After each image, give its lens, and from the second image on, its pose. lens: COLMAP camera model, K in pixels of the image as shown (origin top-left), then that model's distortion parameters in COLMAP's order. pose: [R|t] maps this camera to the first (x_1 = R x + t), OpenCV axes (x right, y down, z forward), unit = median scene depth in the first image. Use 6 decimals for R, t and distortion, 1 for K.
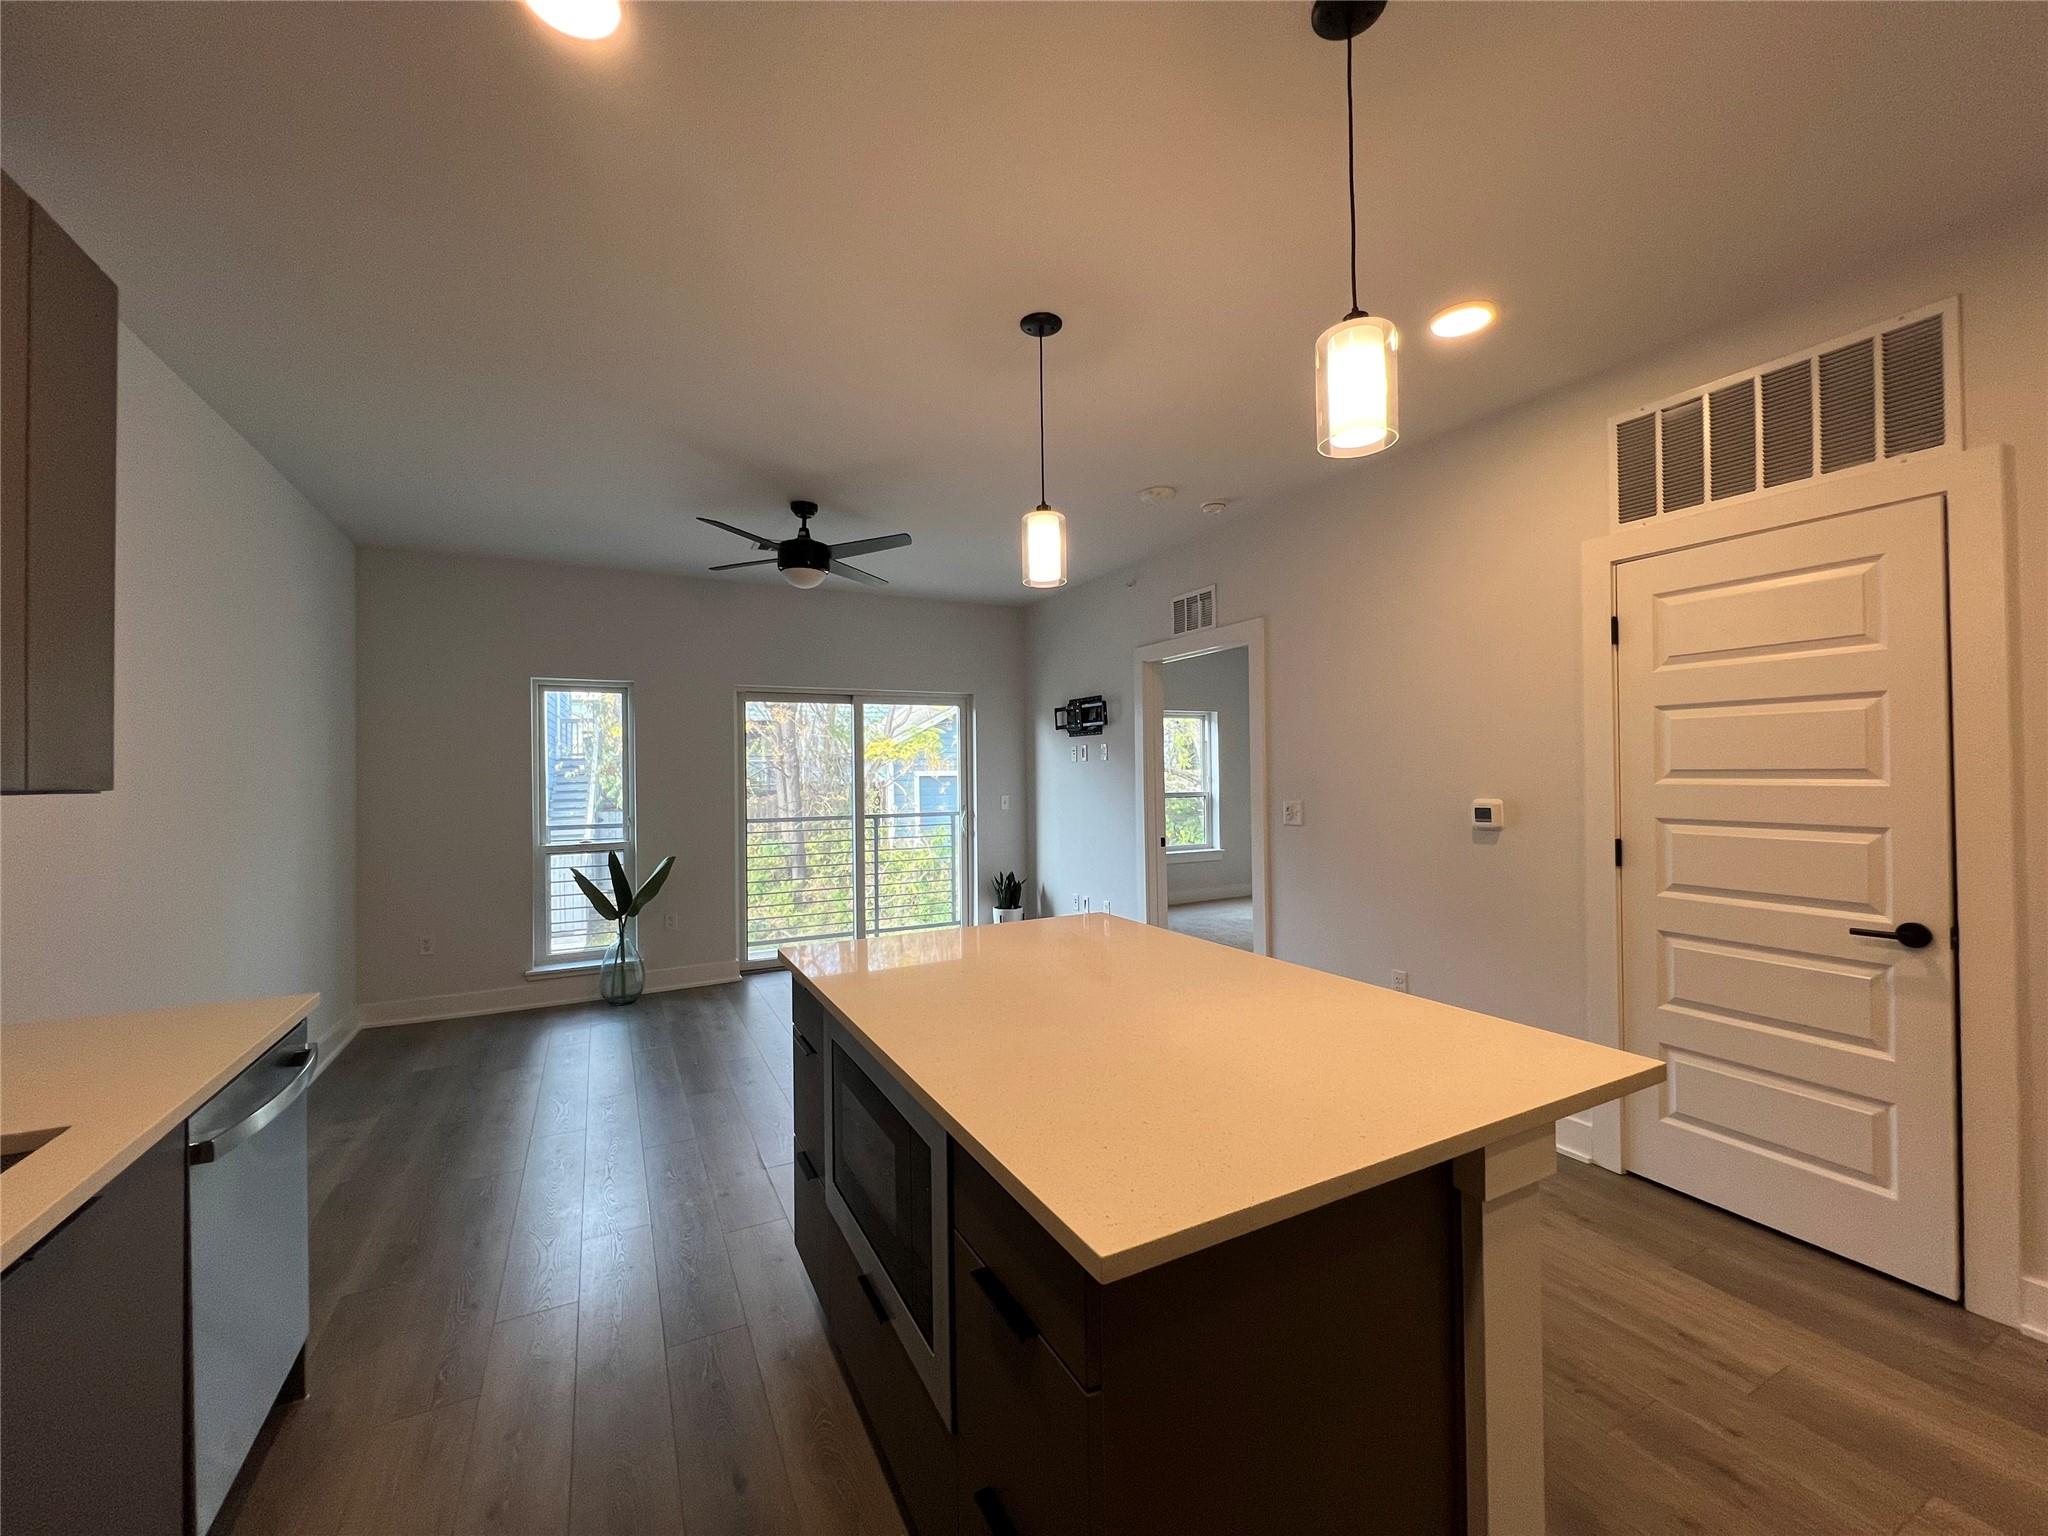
lens RADIAL K [[818.6, 0, 1023.3], [0, 818.6, 764.5], [0, 0, 1]] dist [-0.001304, -0.000437]
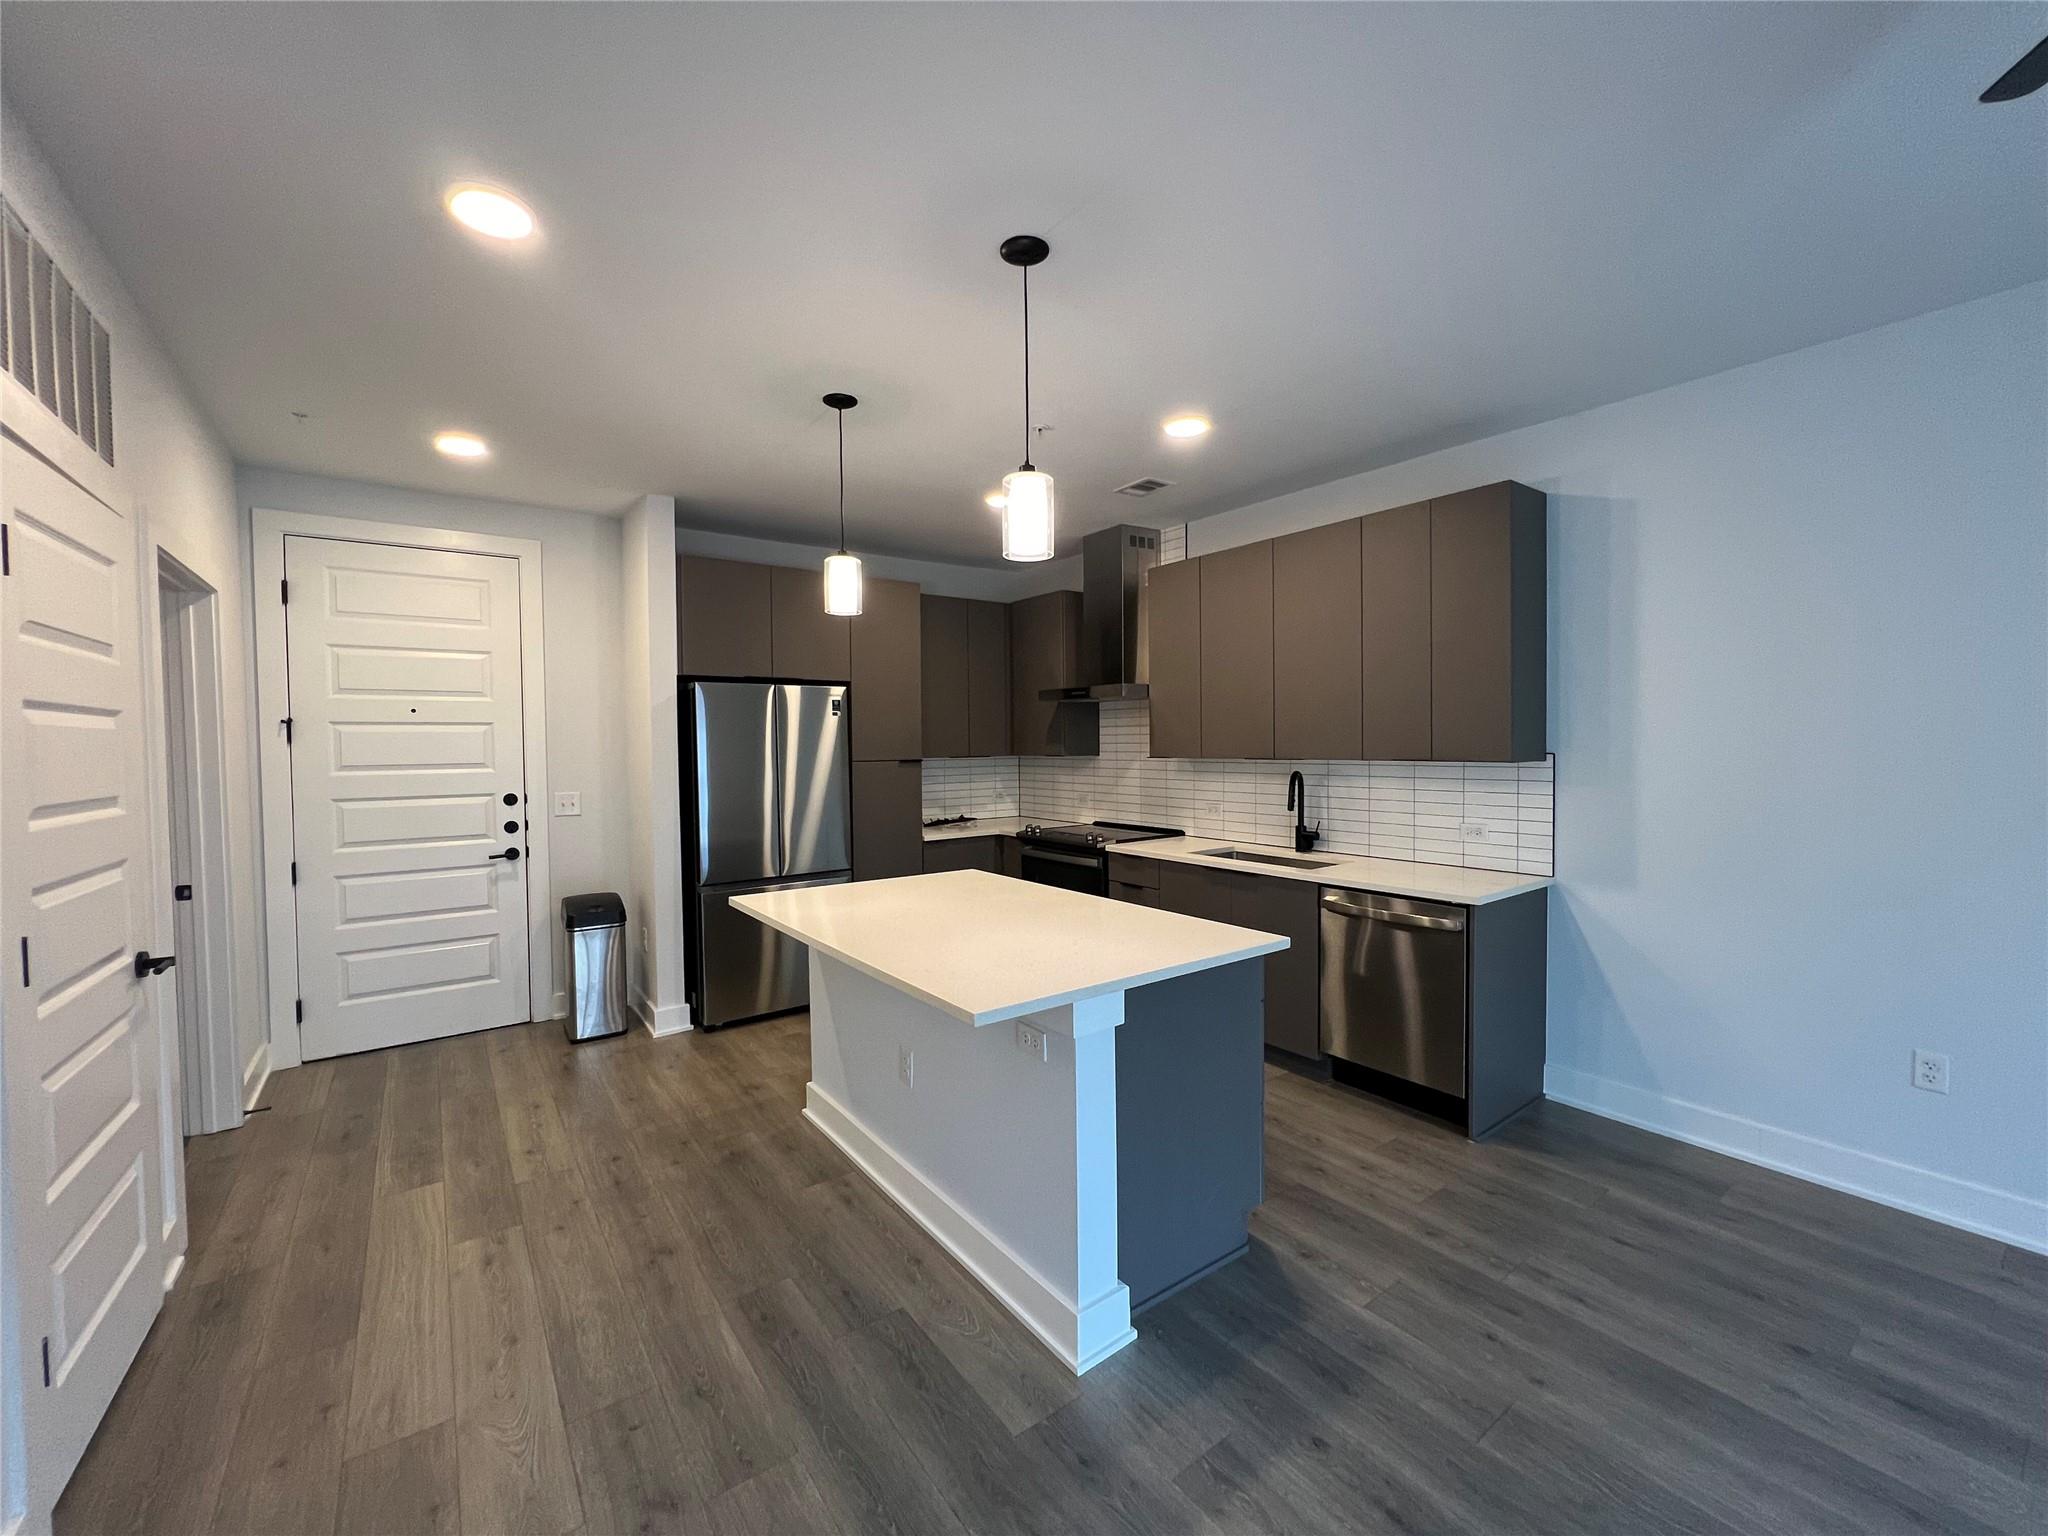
lens RADIAL K [[818.6, 0, 1023.3], [0, 818.6, 764.5], [0, 0, 1]] dist [-0.001304, -0.000437]
pose [[-0.988207, 0.027253, -0.150679, 0.156950], [0.024600, 0.999508, 0.019443, -0.018260], [0.151135, 0.015507, -0.988392, 1.717180]]
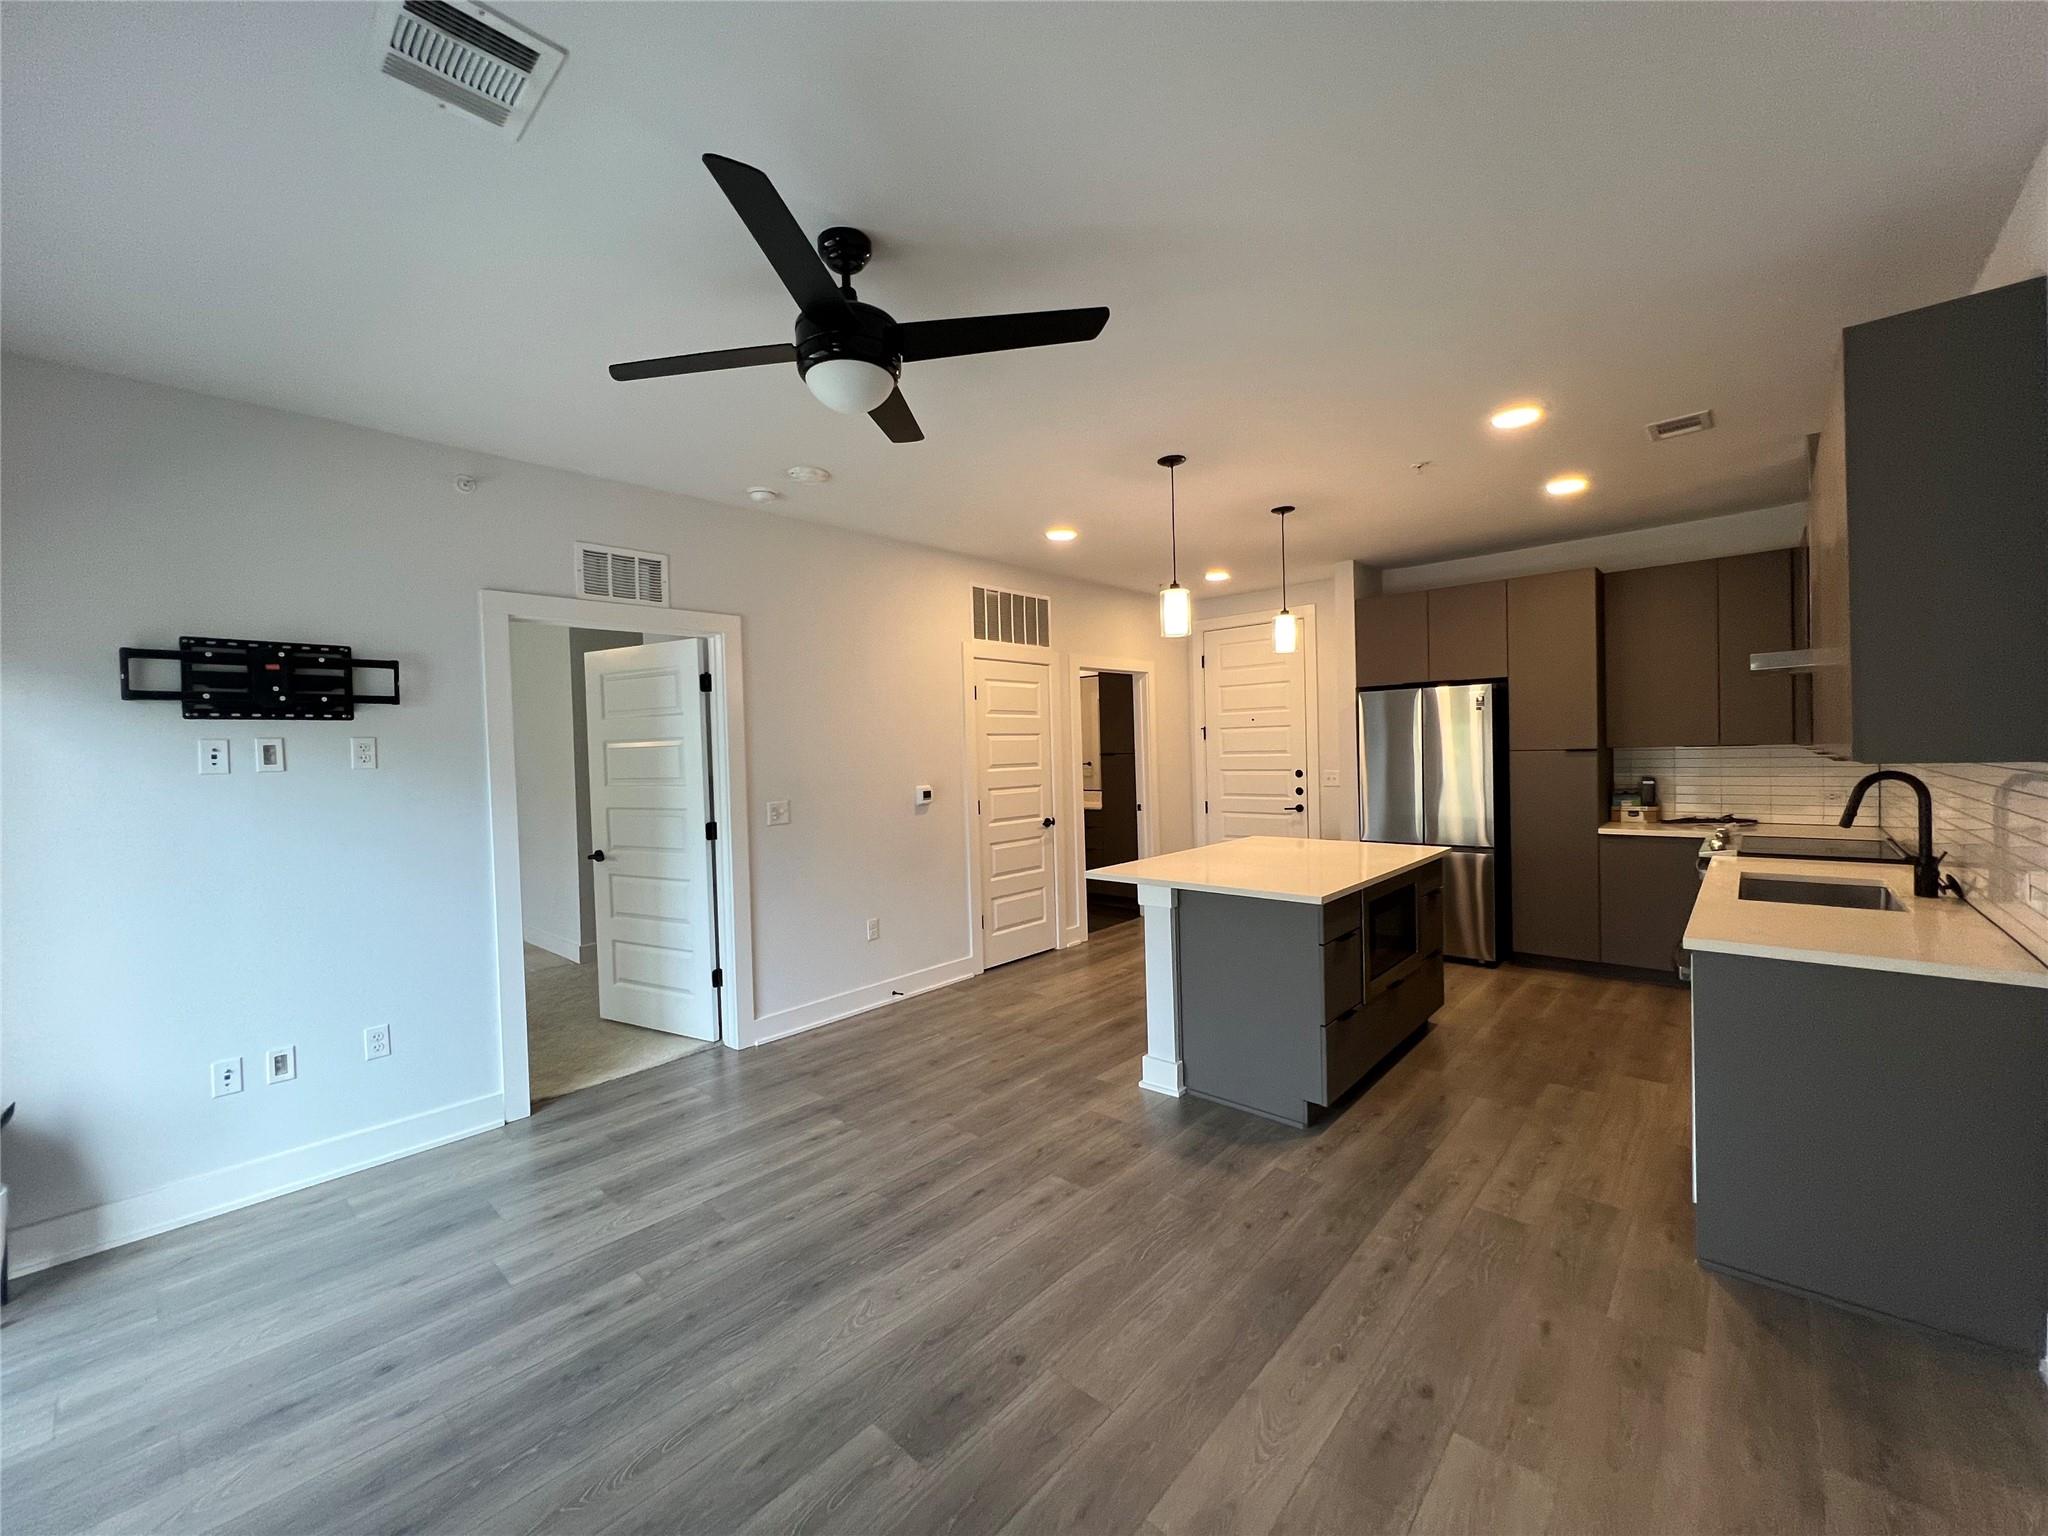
lens RADIAL K [[818.6, 0, 1023.3], [0, 818.6, 764.5], [0, 0, 1]] dist [-0.001304, -0.000437]
pose [[-0.346138, 0.003408, 0.938178, -1.184577], [0.022408, 0.999738, 0.004636, -0.001282], [-0.937916, 0.022628, -0.346123, 1.650095]]
